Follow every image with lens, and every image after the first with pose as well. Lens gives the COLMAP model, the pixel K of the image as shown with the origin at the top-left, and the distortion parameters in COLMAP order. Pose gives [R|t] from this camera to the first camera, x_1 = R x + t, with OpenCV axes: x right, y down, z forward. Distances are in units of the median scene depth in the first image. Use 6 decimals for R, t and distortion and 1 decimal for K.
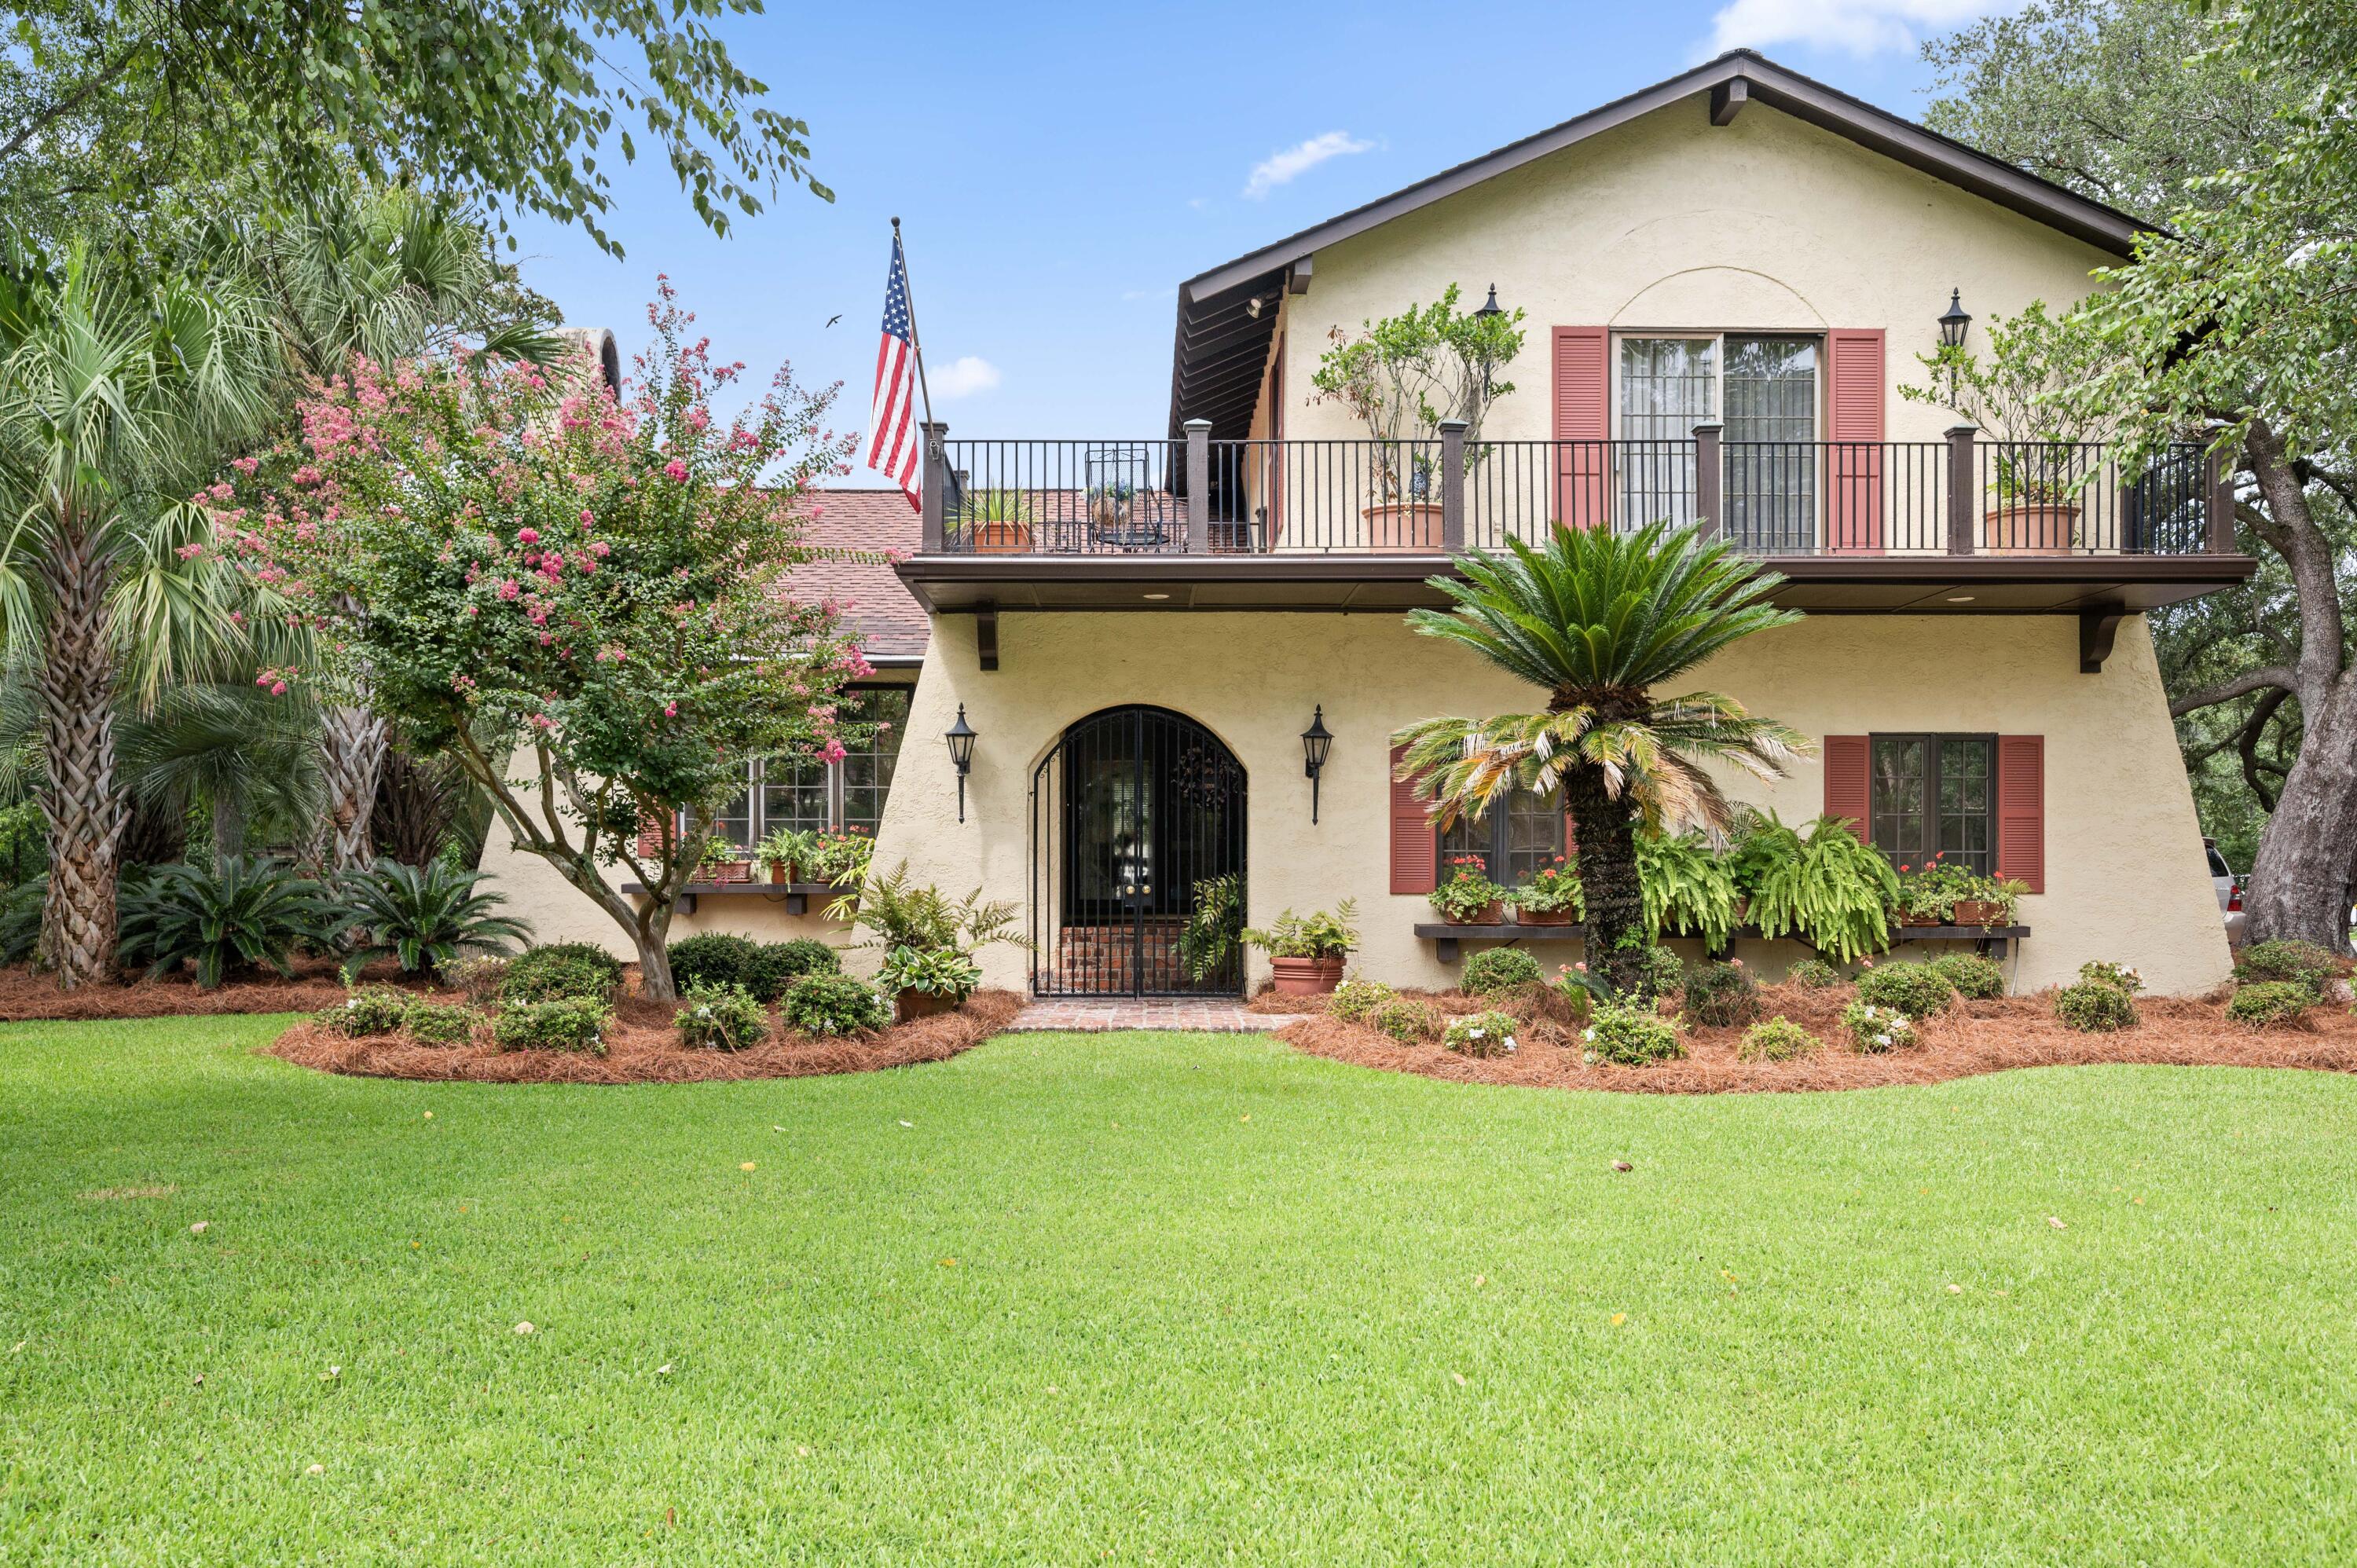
lens RADIAL K [[1823.4, 0, 1178.2], [0, 1823.4, 780.6], [0, 0, 1]] dist [-0.007797, 0.000384]
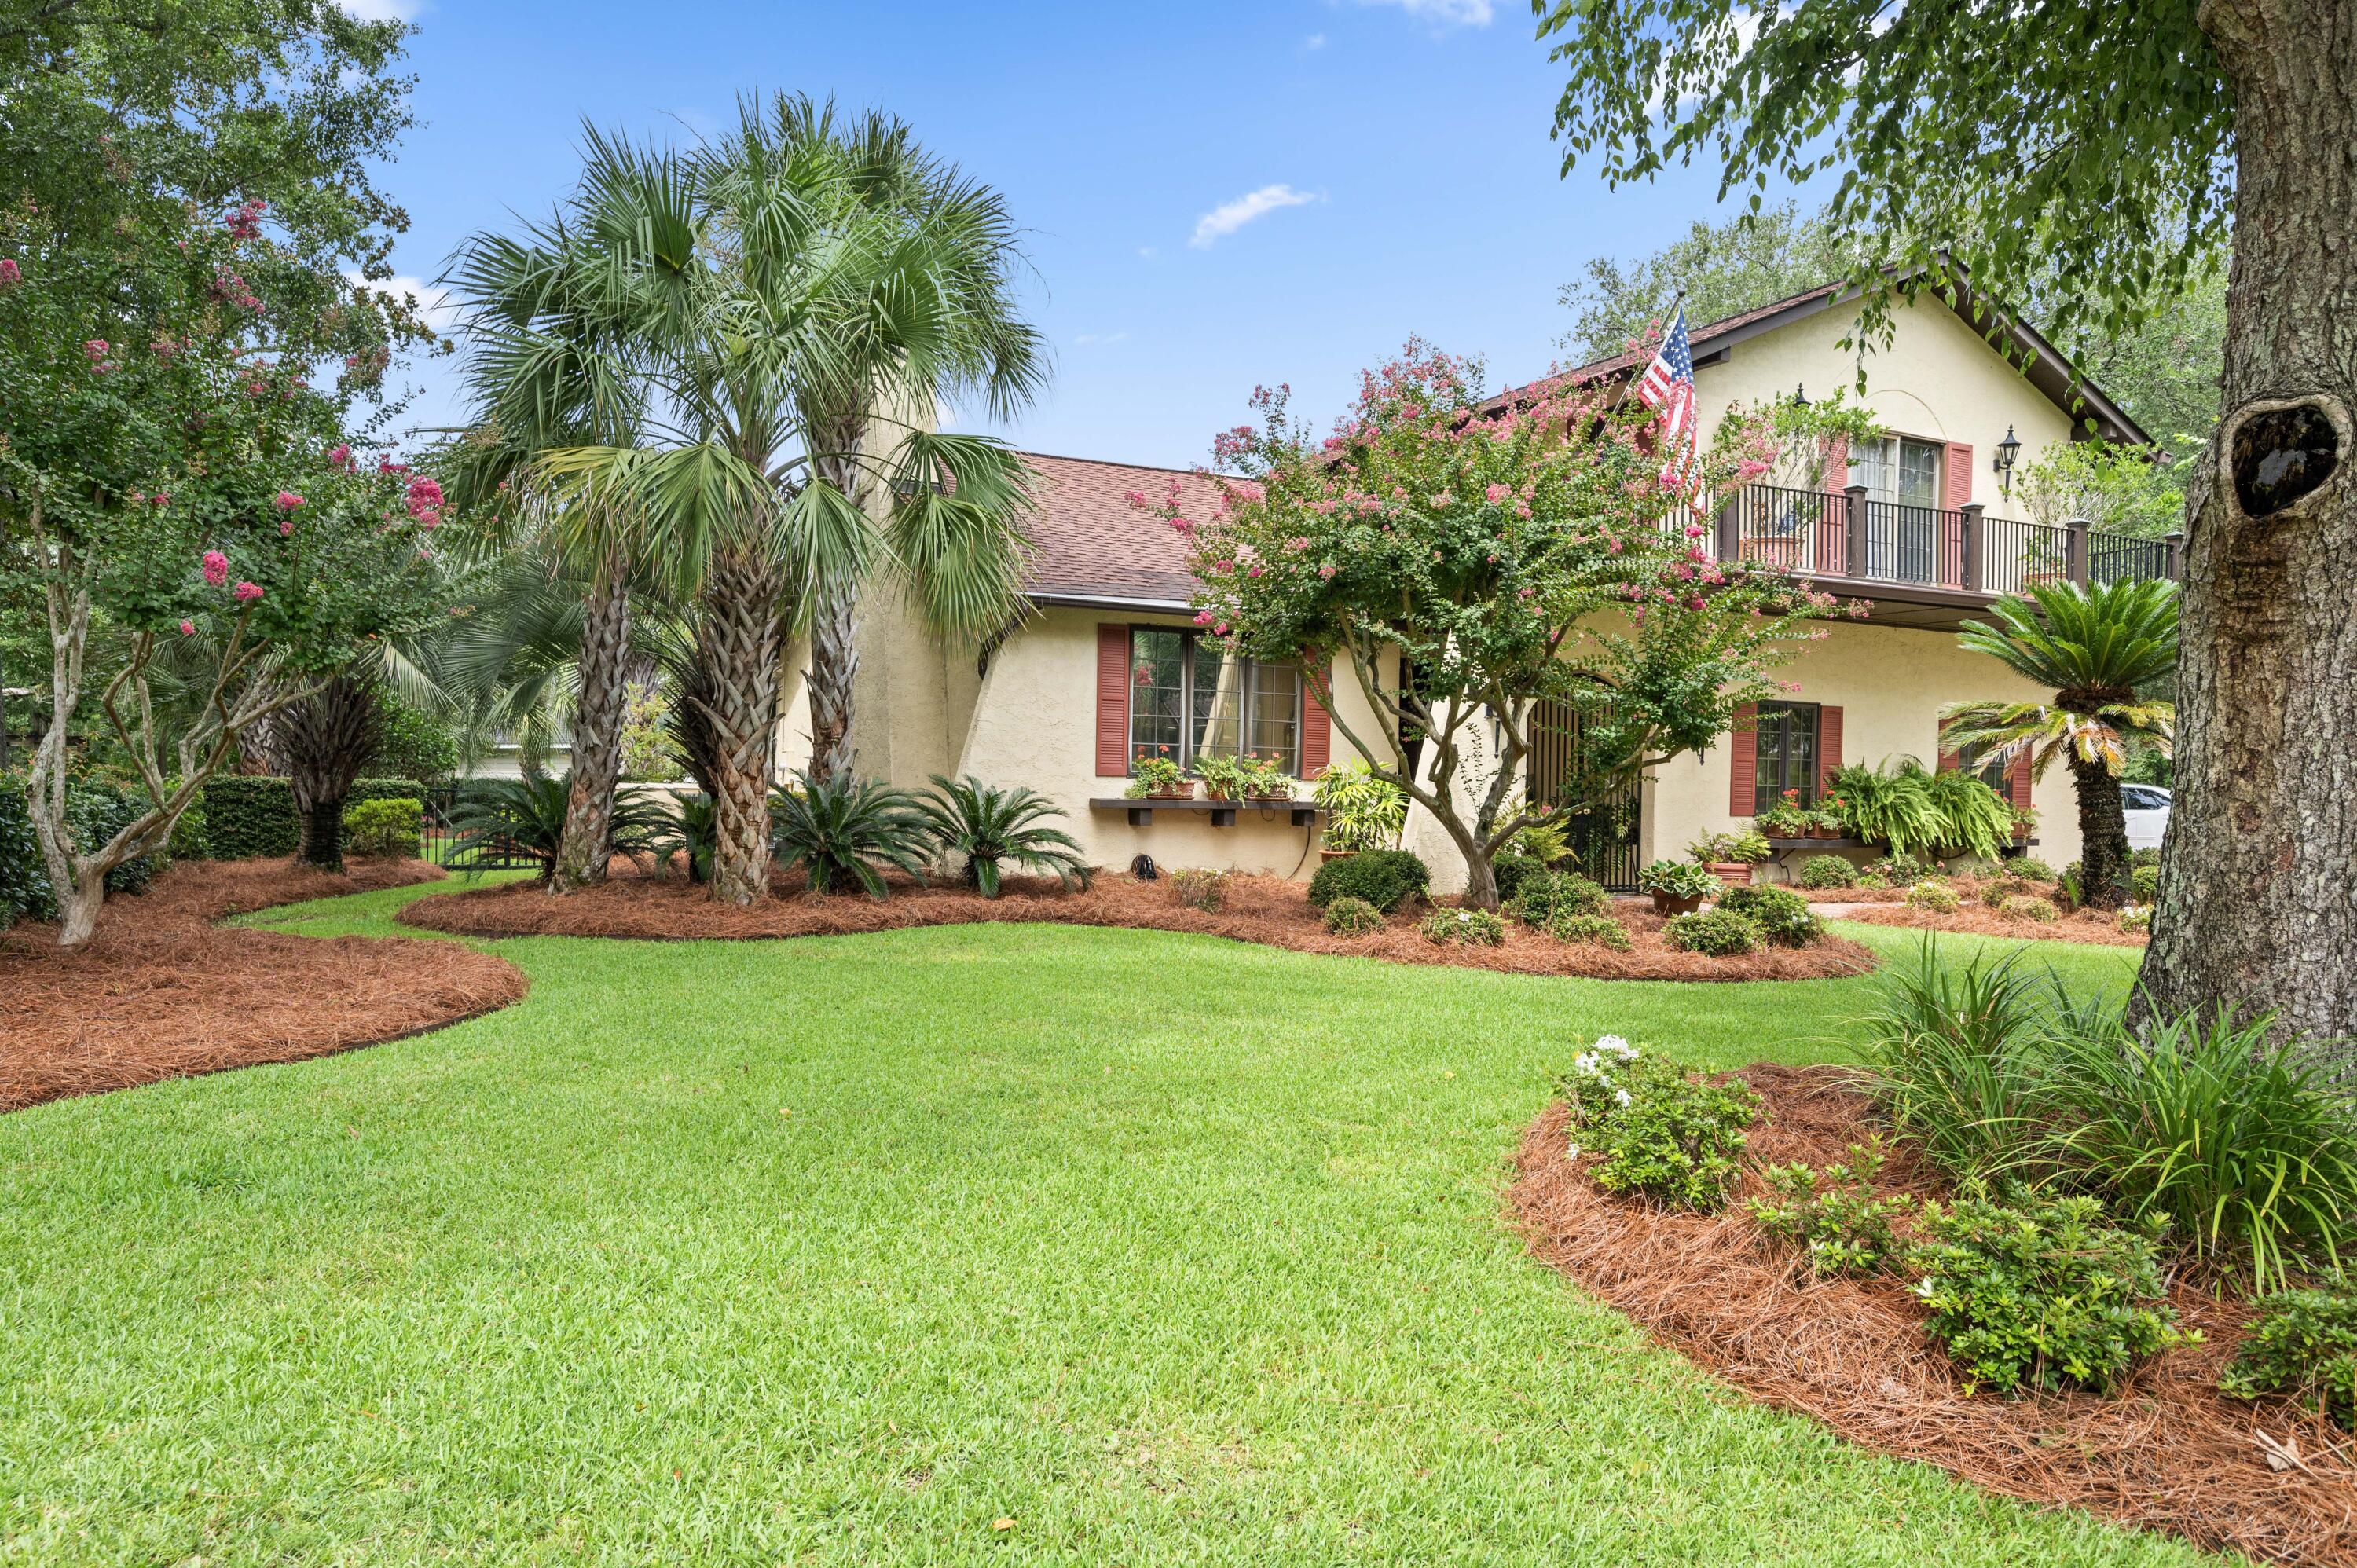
lens RADIAL K [[1479.2, 0, 1178.3], [0, 1479.2, 787.0], [0, 0, 1]] dist [-0.000755, 0.000116]
pose [[0.897425, 0.015210, 0.440906, -0.751879], [-0.043625, 0.997567, 0.054383, -0.003463], [-0.439006, -0.068039, 0.895904, 0.172656]]
